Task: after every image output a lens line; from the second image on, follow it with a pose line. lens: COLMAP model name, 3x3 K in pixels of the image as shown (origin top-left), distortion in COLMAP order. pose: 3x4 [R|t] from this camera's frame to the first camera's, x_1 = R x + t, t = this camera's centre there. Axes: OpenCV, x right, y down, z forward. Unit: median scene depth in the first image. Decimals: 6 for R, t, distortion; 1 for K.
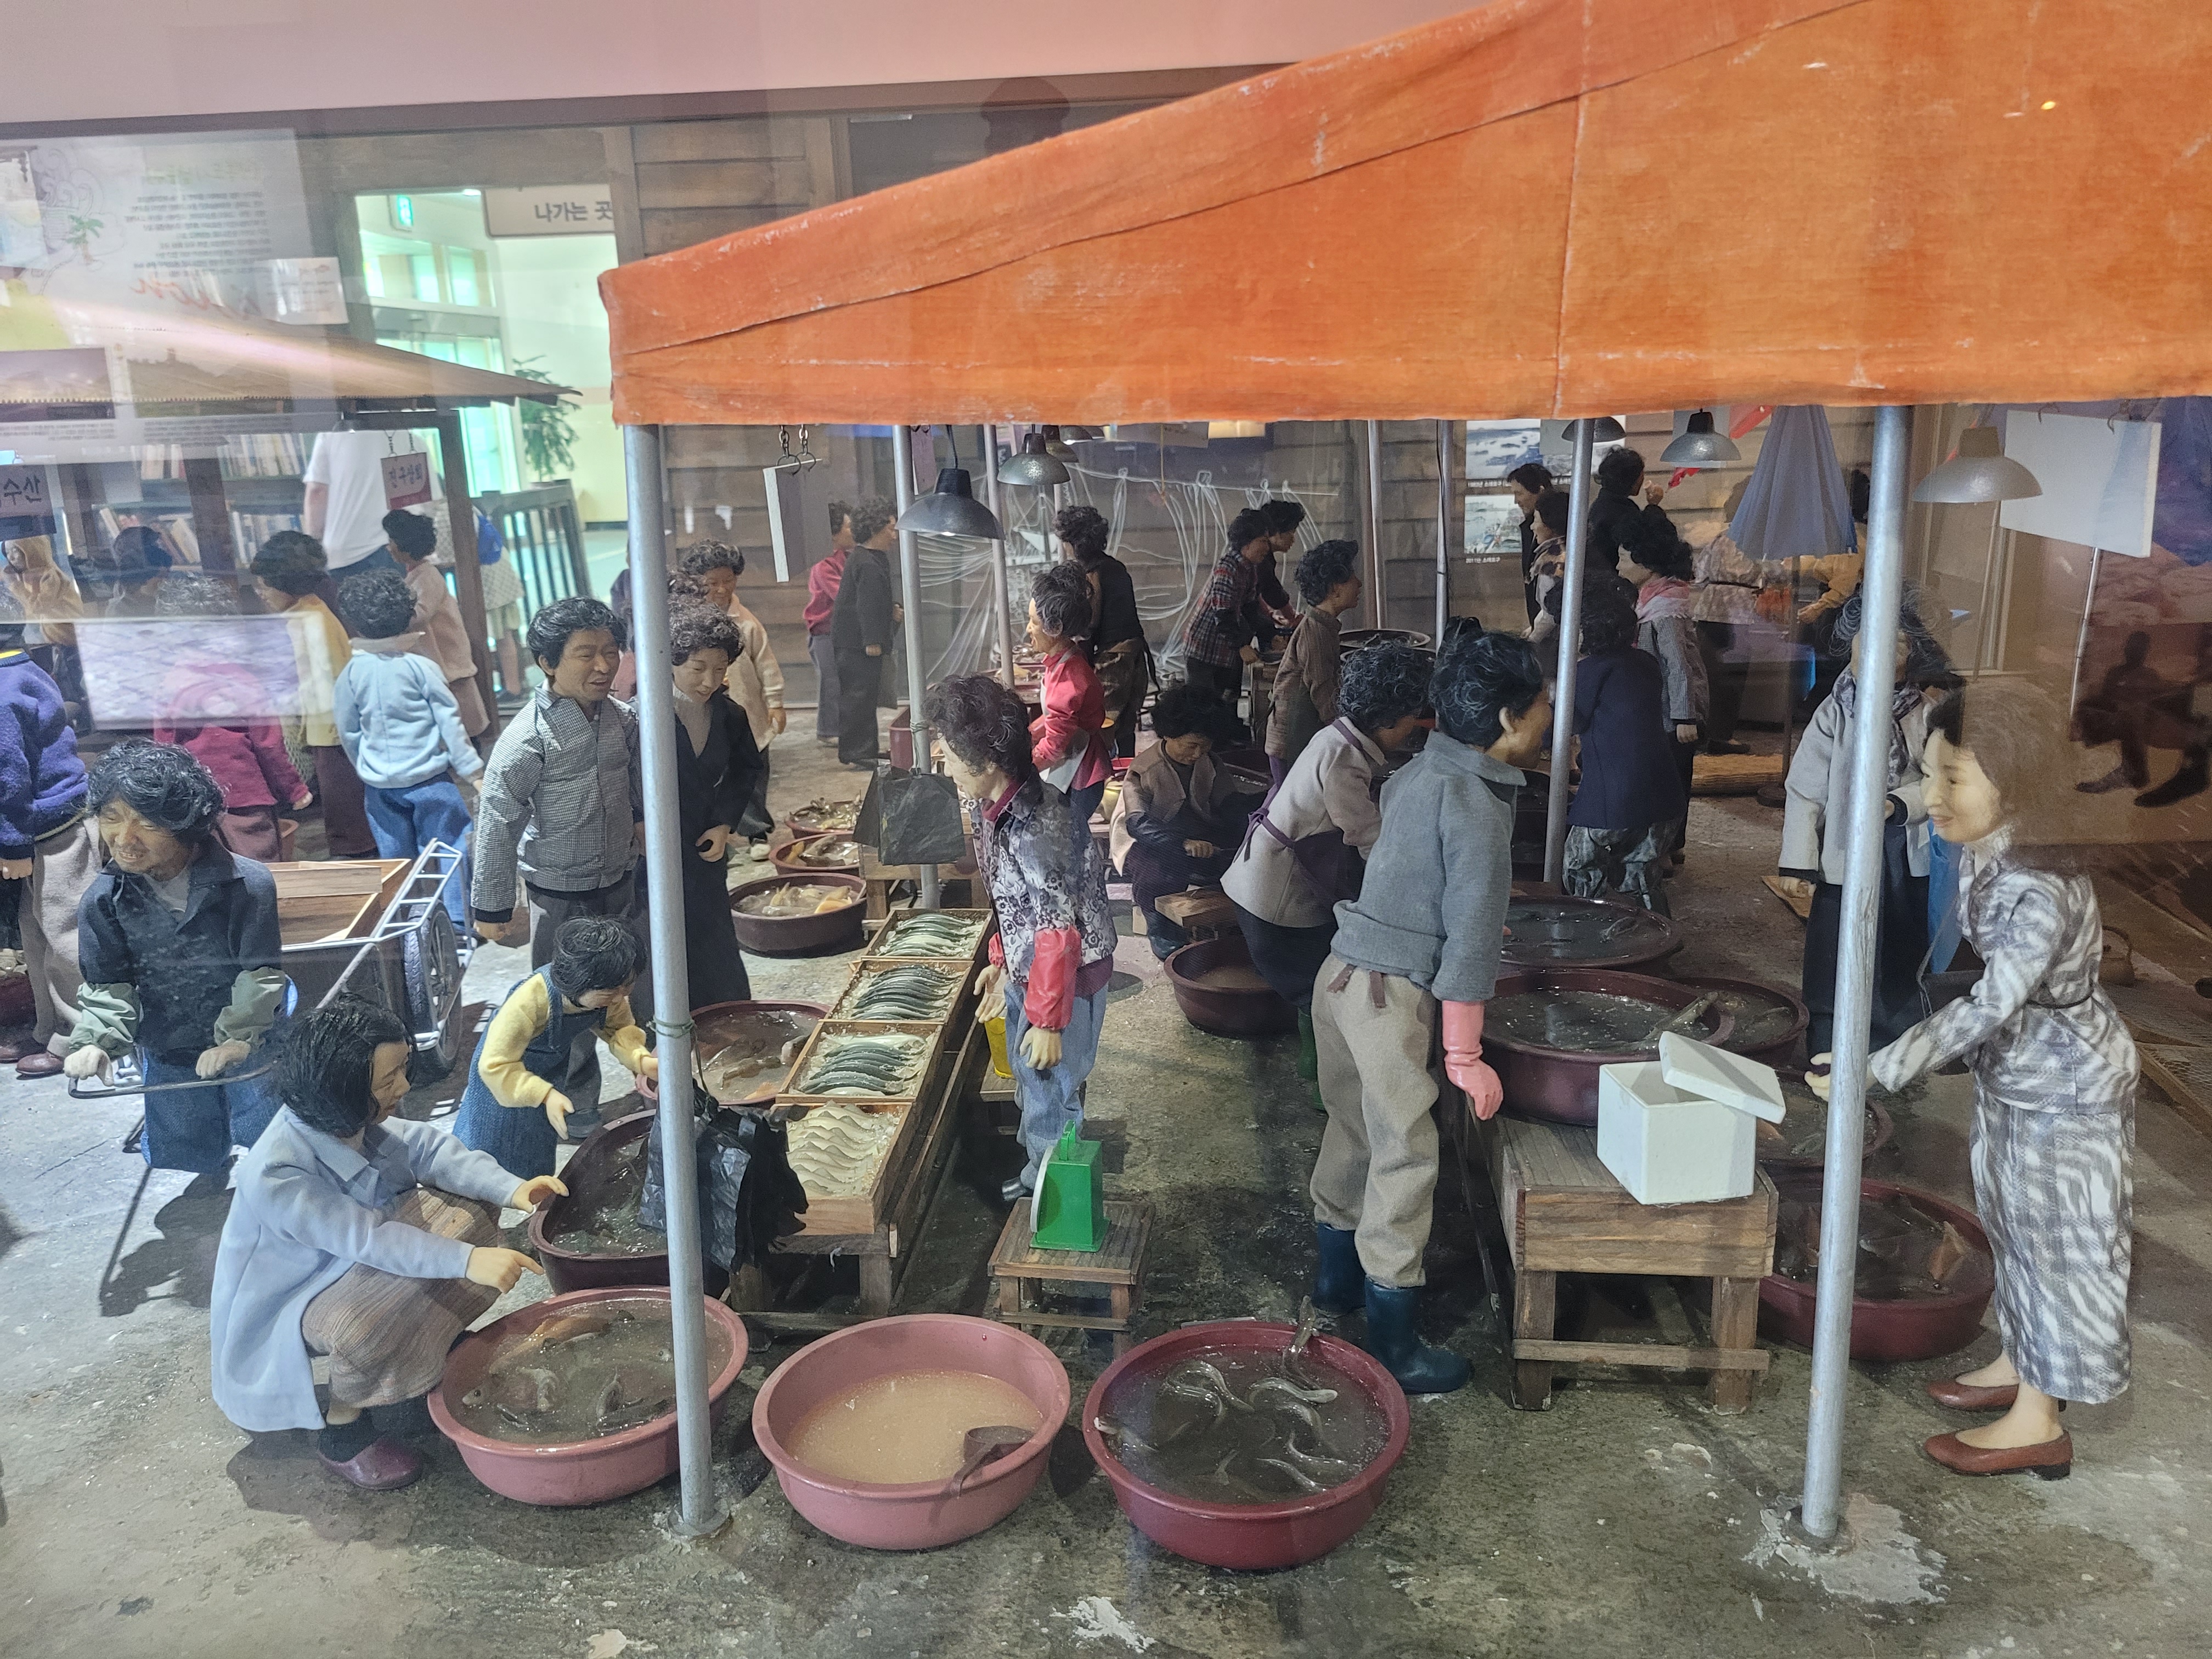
lens RADIAL K [[1660.3, 0, 1110.2], [0, 1660.3, 820.9], [0, 0, 1]] dist [0.047710, -0.034909]
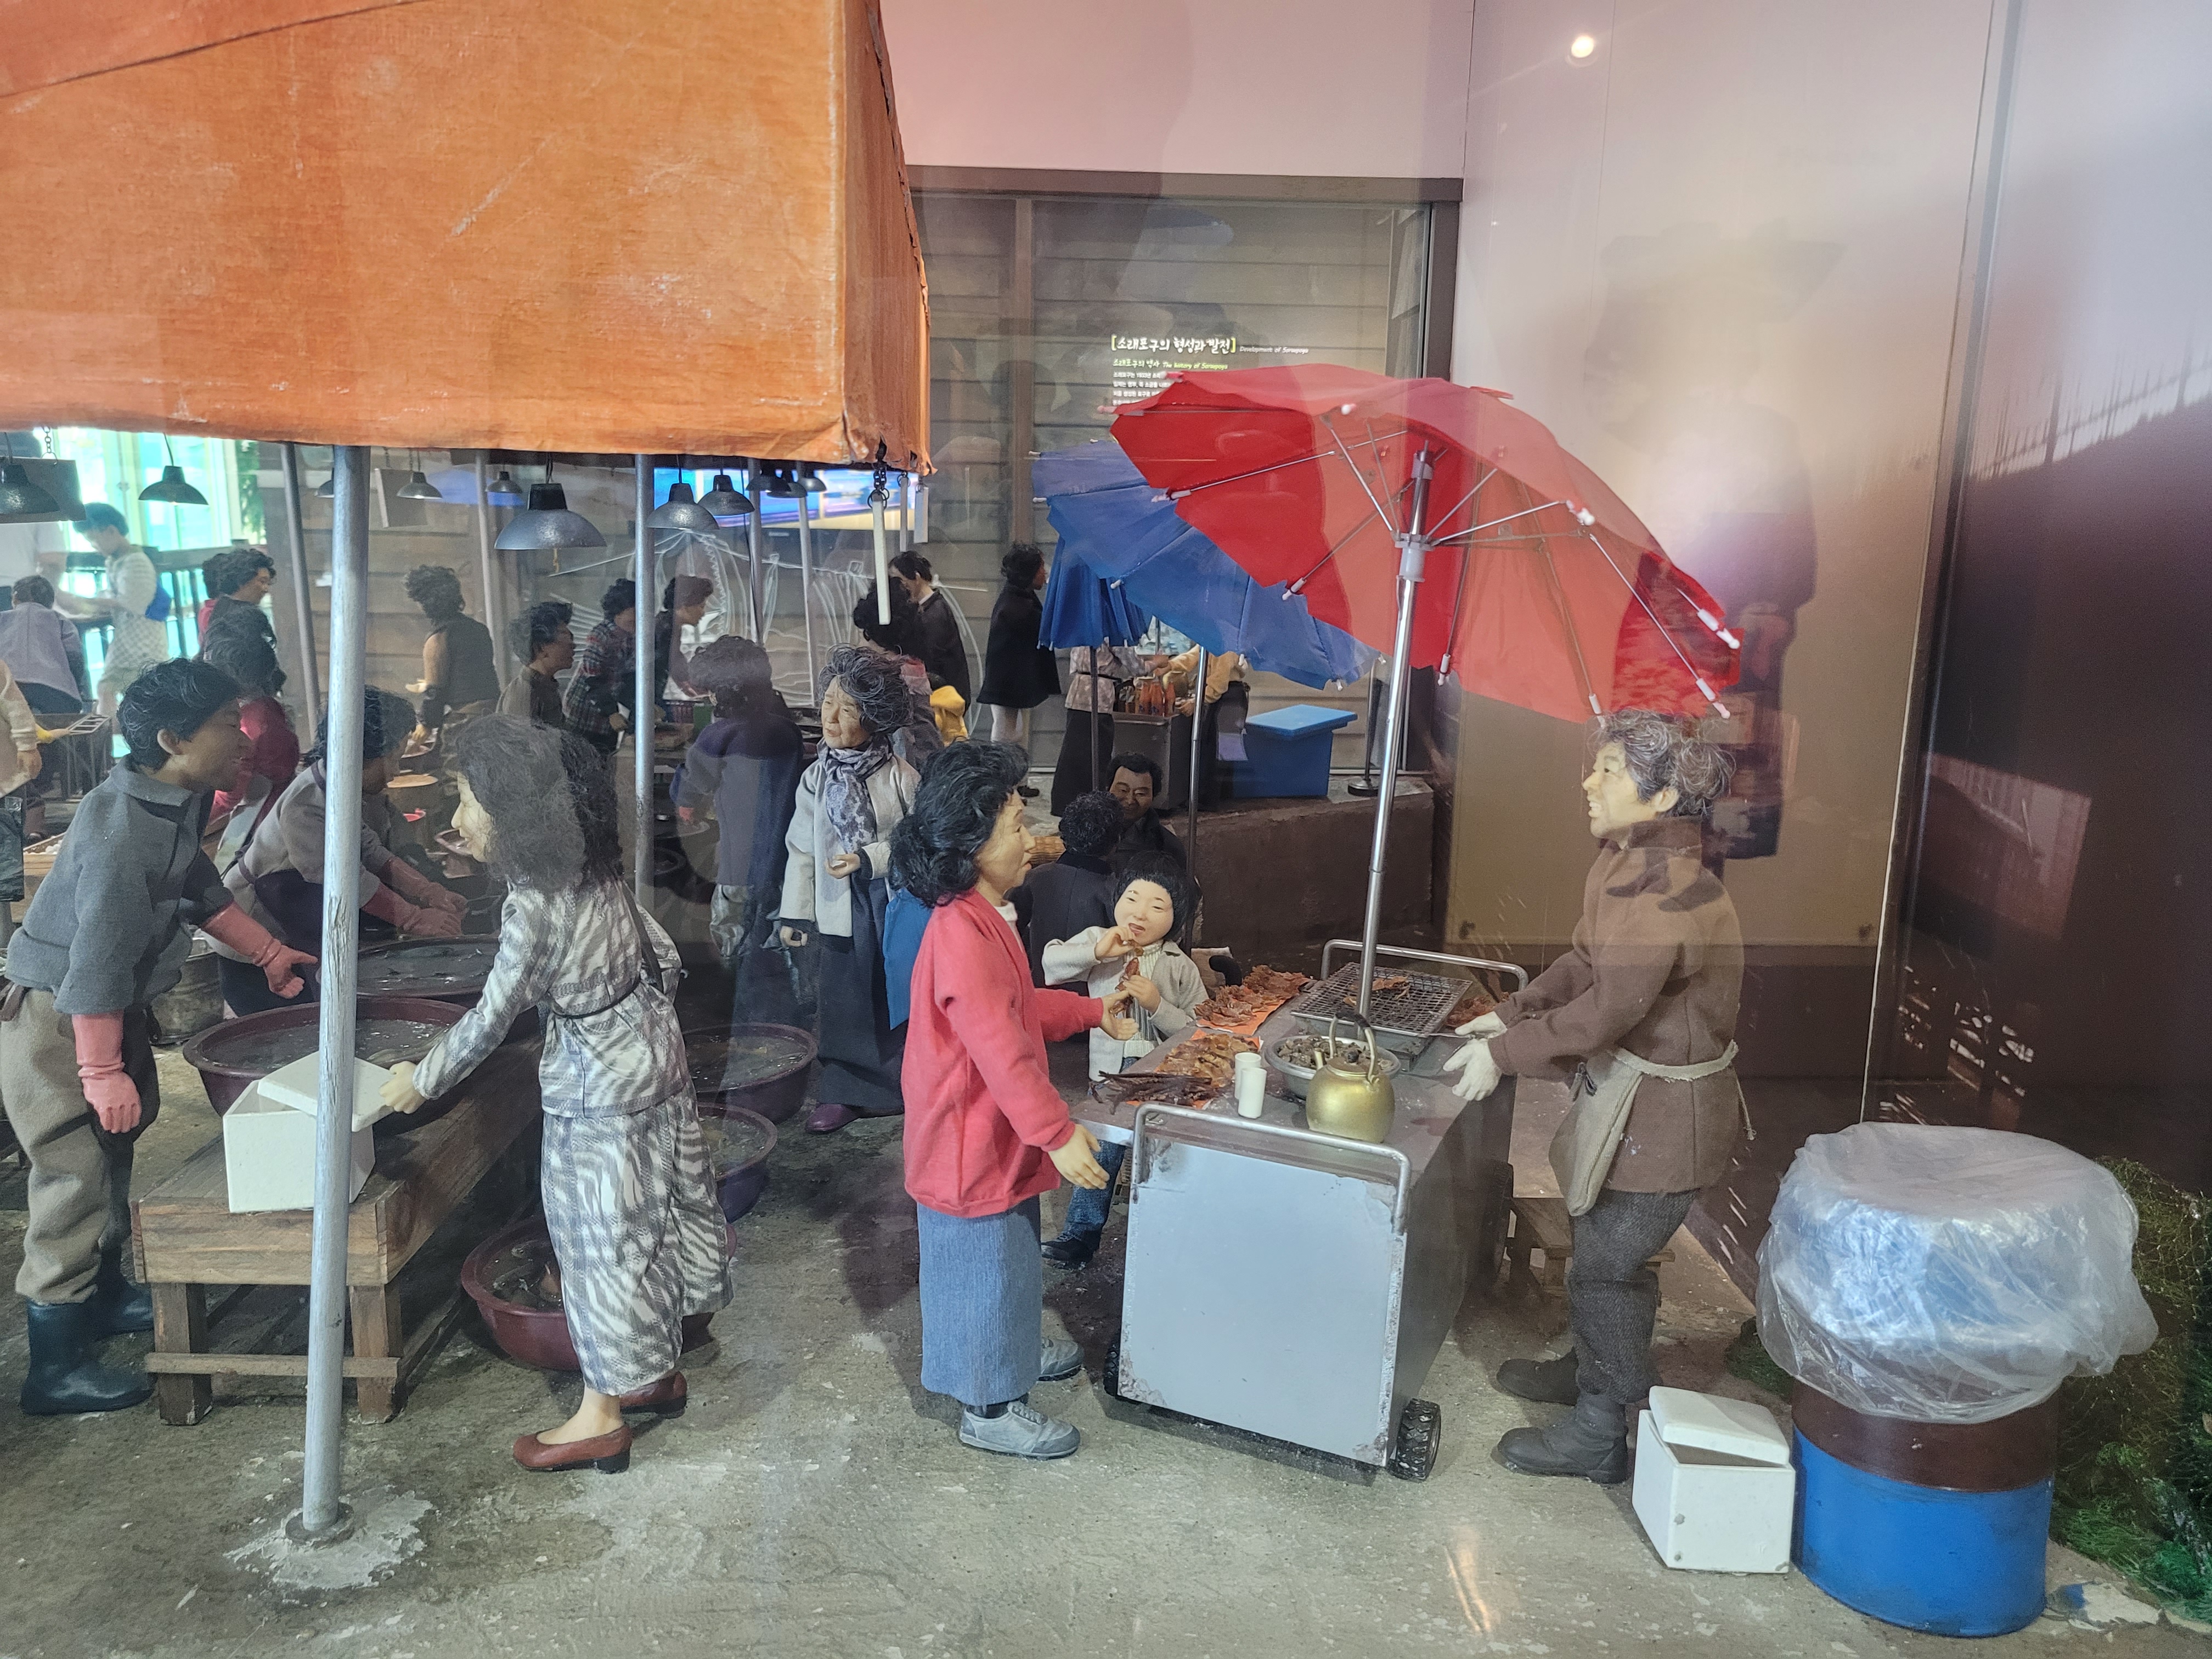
lens RADIAL K [[1660.3, 0, 1103.7], [0, 1660.3, 827.8], [0, 0, 1]] dist [0.047710, -0.034909]
pose [[0.992174, 0.030592, 0.121058, 0.760777], [-0.023965, 0.998153, -0.055823, 0.040645], [-0.122542, 0.052485, 0.991075, -0.105944]]
